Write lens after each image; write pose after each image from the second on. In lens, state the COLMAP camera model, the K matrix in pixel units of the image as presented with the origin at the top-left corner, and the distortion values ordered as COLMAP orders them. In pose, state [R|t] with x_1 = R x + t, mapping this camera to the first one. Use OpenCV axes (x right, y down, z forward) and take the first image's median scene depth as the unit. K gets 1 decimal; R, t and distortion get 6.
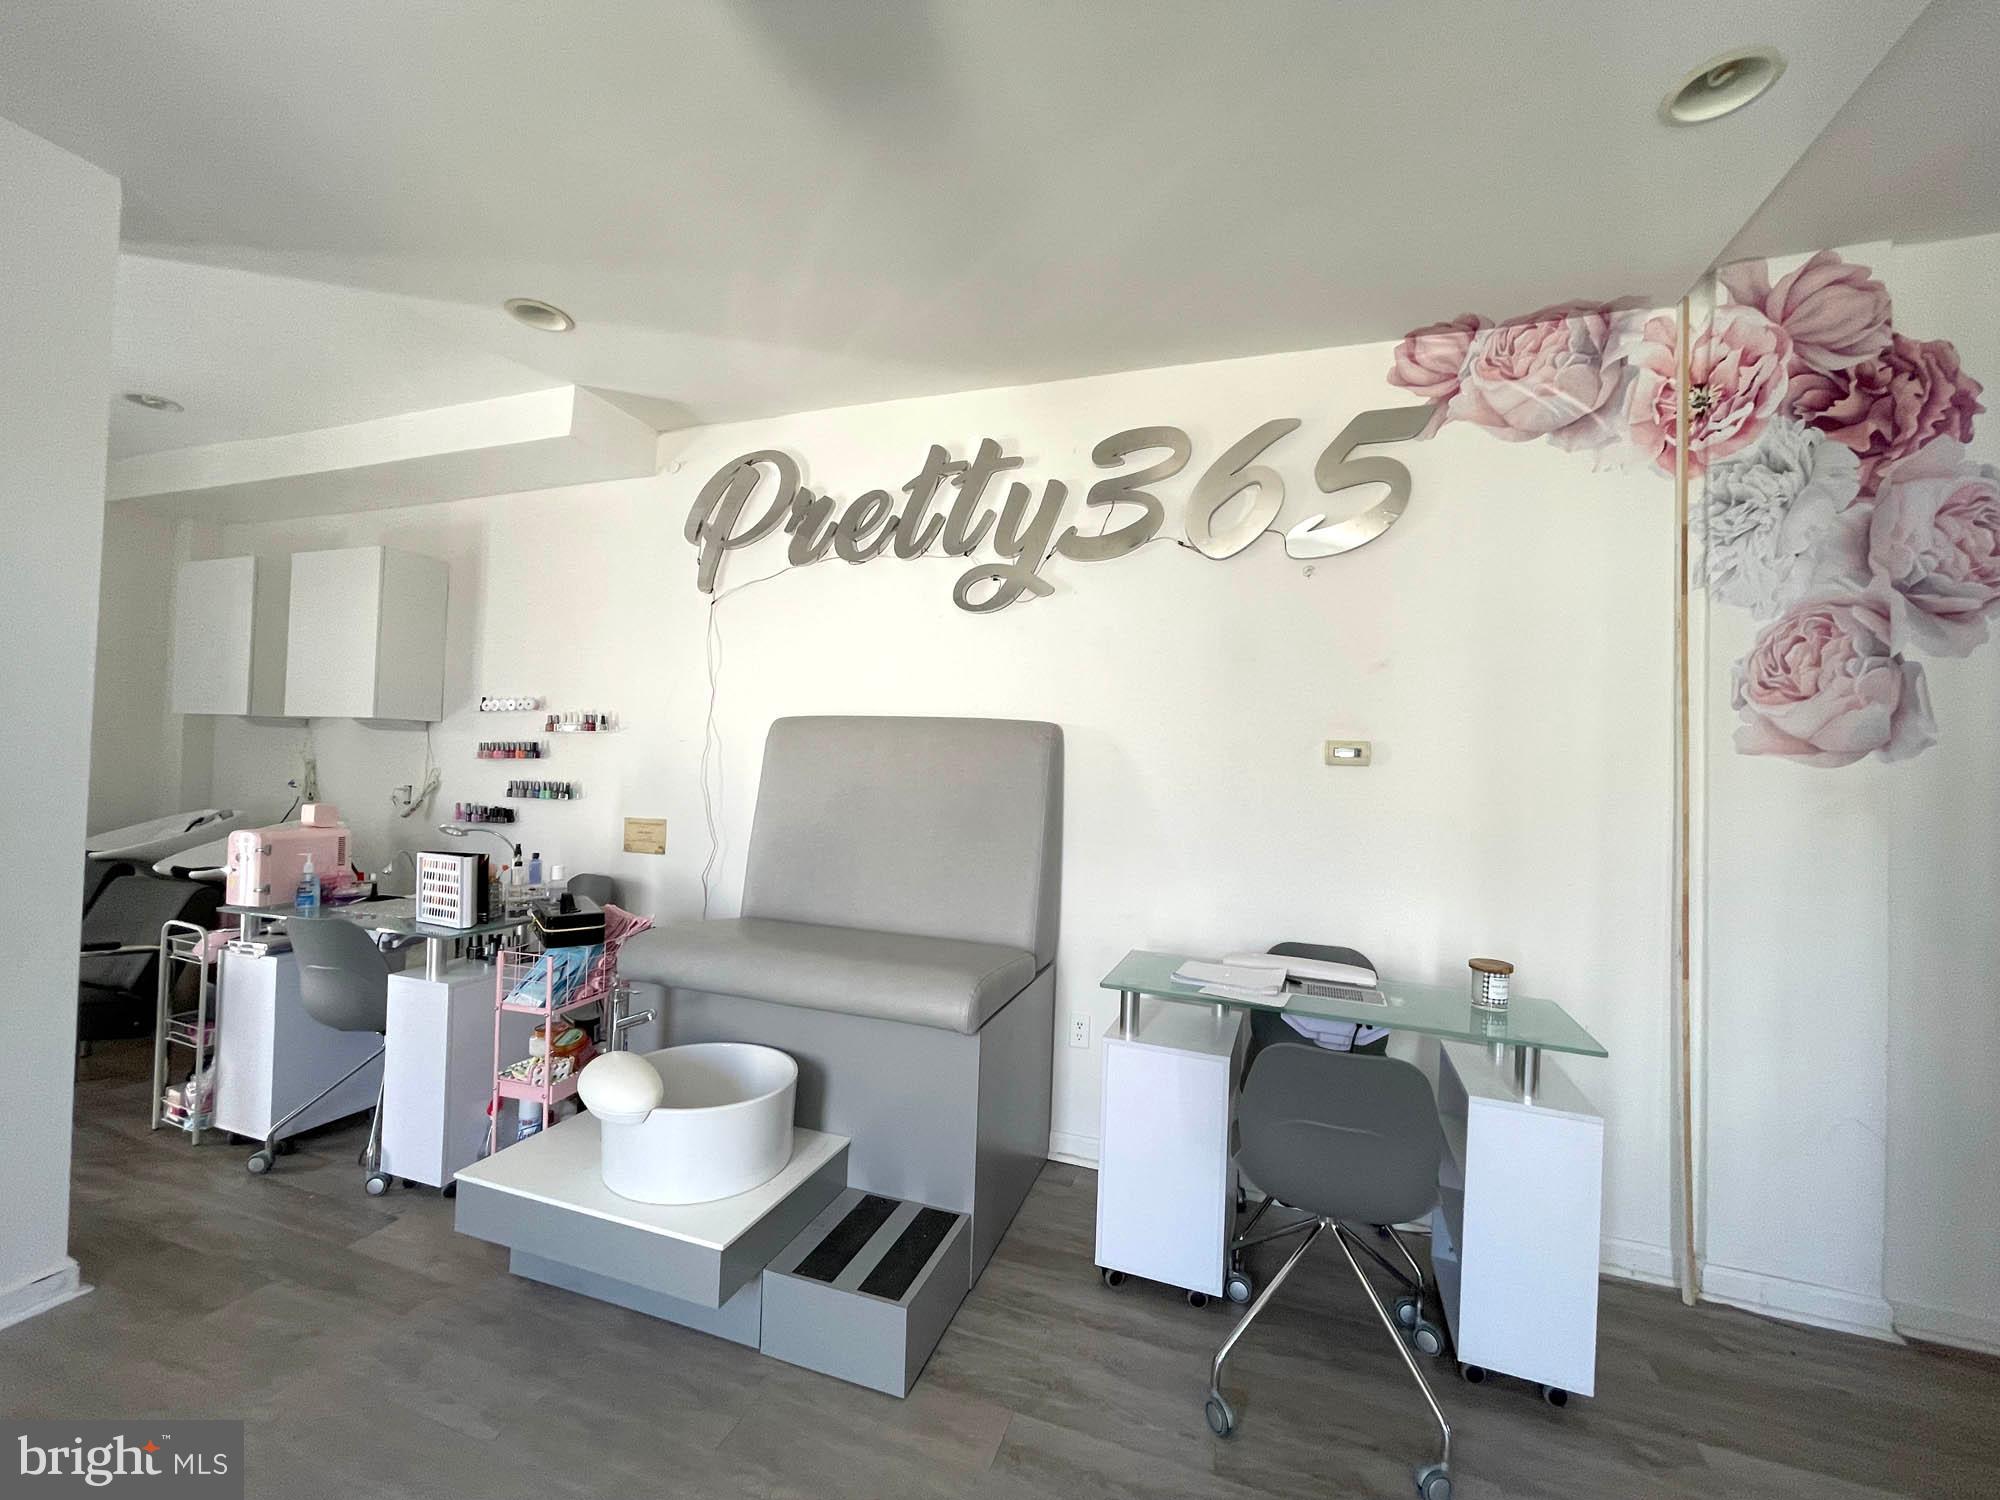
lens RADIAL K [[807.6, 0, 990.9], [0, 807.6, 743.9], [0, 0, 1]] dist [-0.001490, -0.000176]
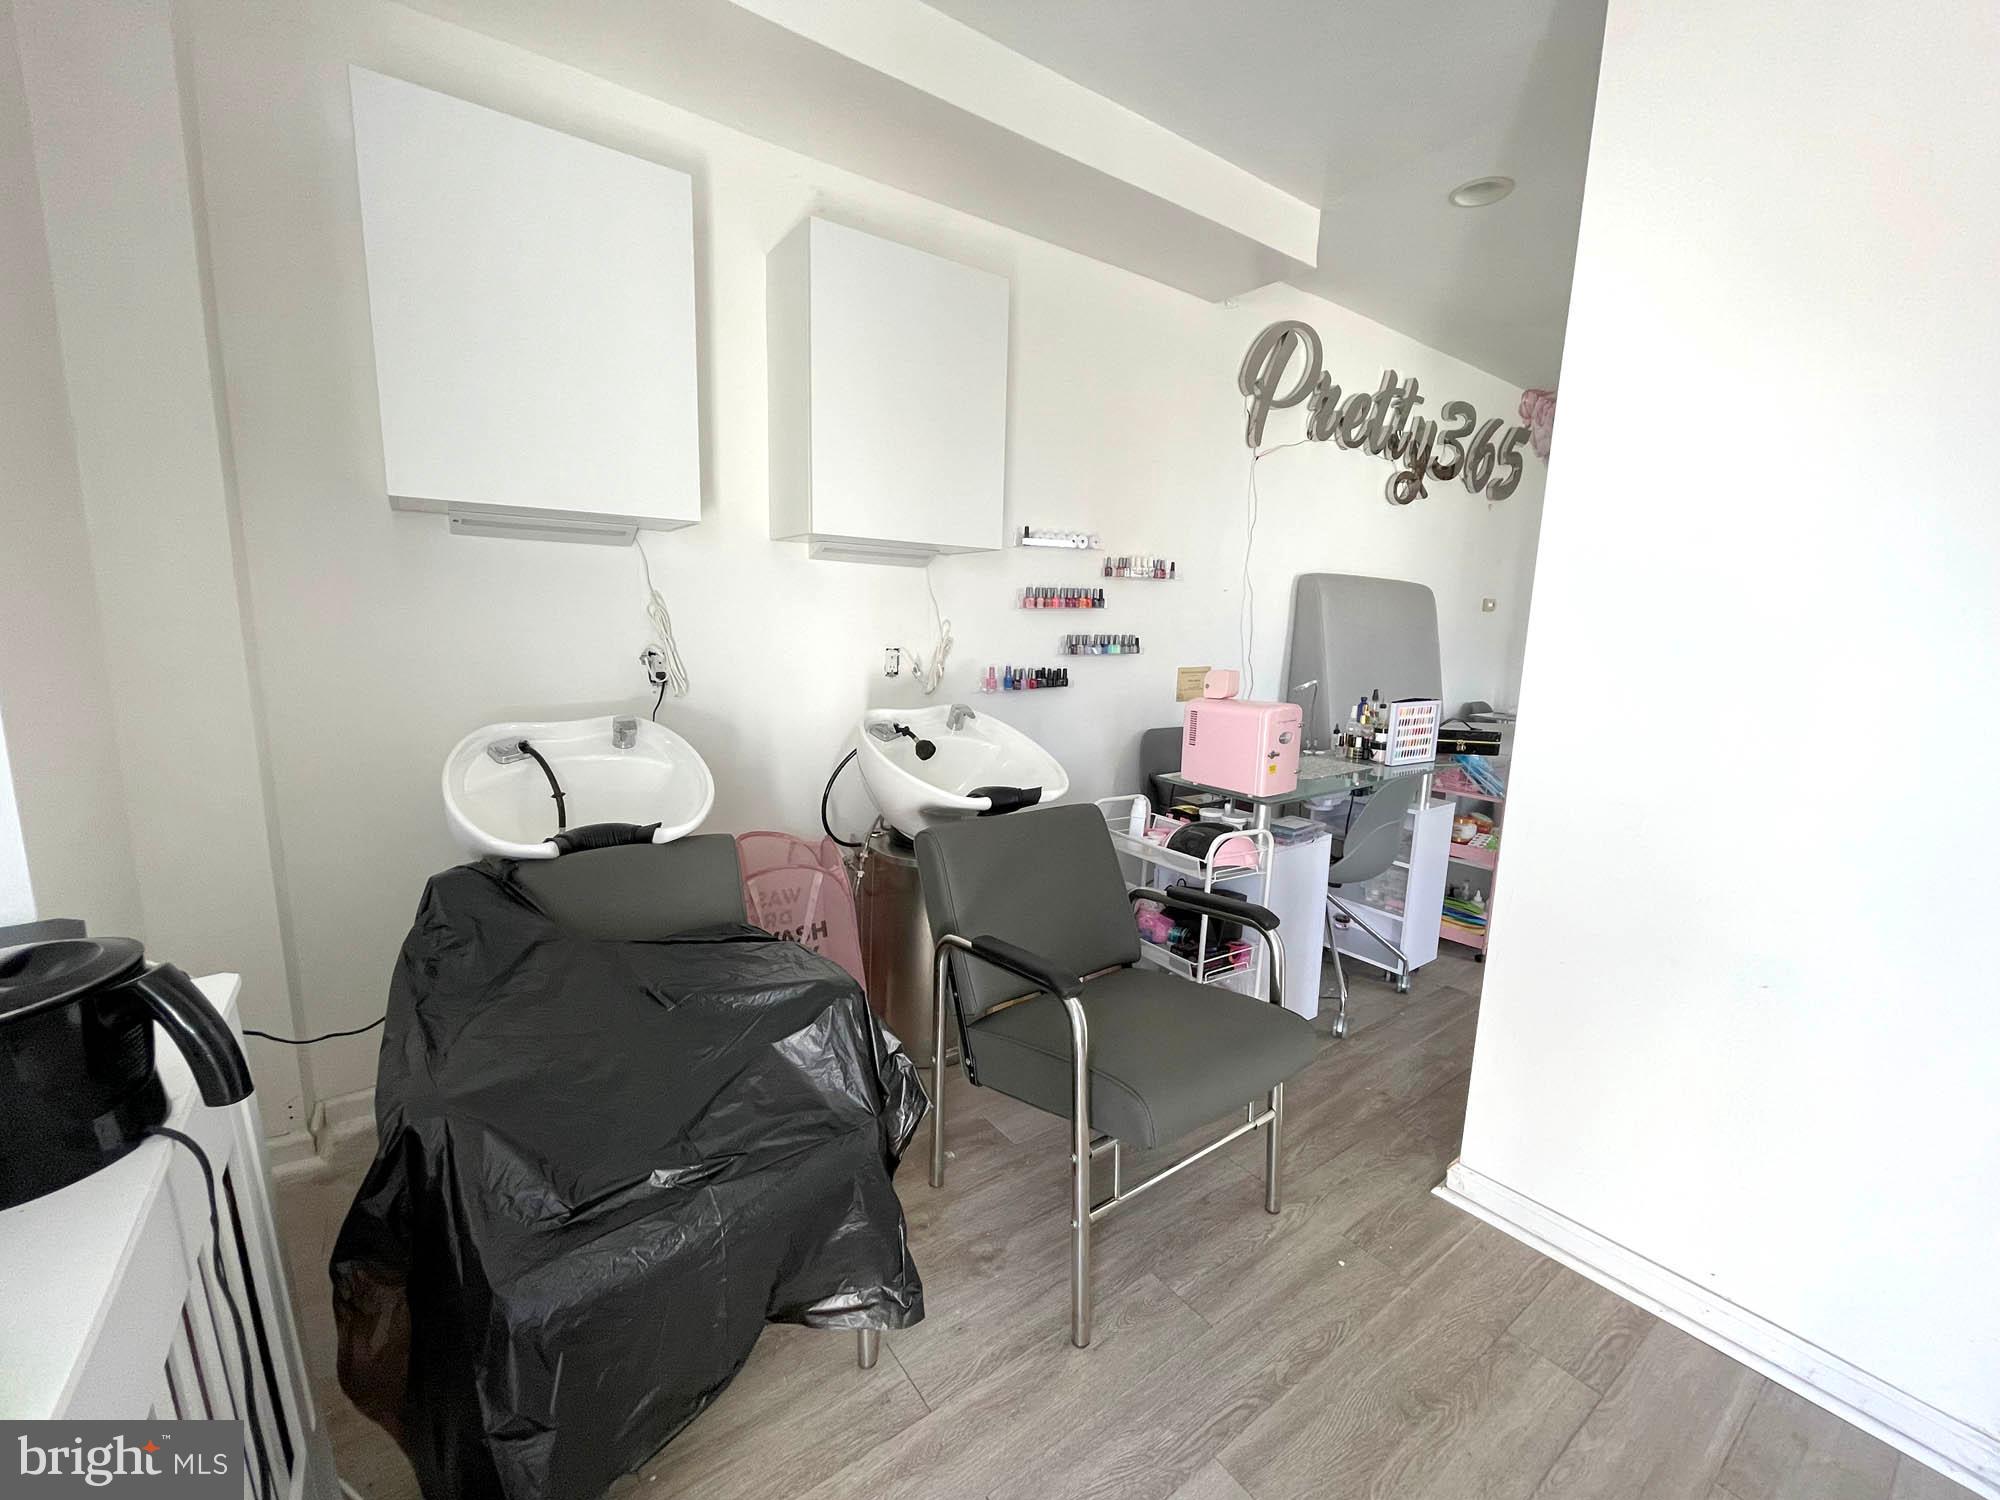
lens RADIAL K [[807.6, 0, 990.9], [0, 807.6, 743.9], [0, 0, 1]] dist [-0.001490, -0.000176]
pose [[0.571373, -0.146664, 0.807479, -1.511650], [-0.026801, 0.980043, 0.196971, -0.007826], [-0.820253, -0.134185, 0.556039, 0.669977]]
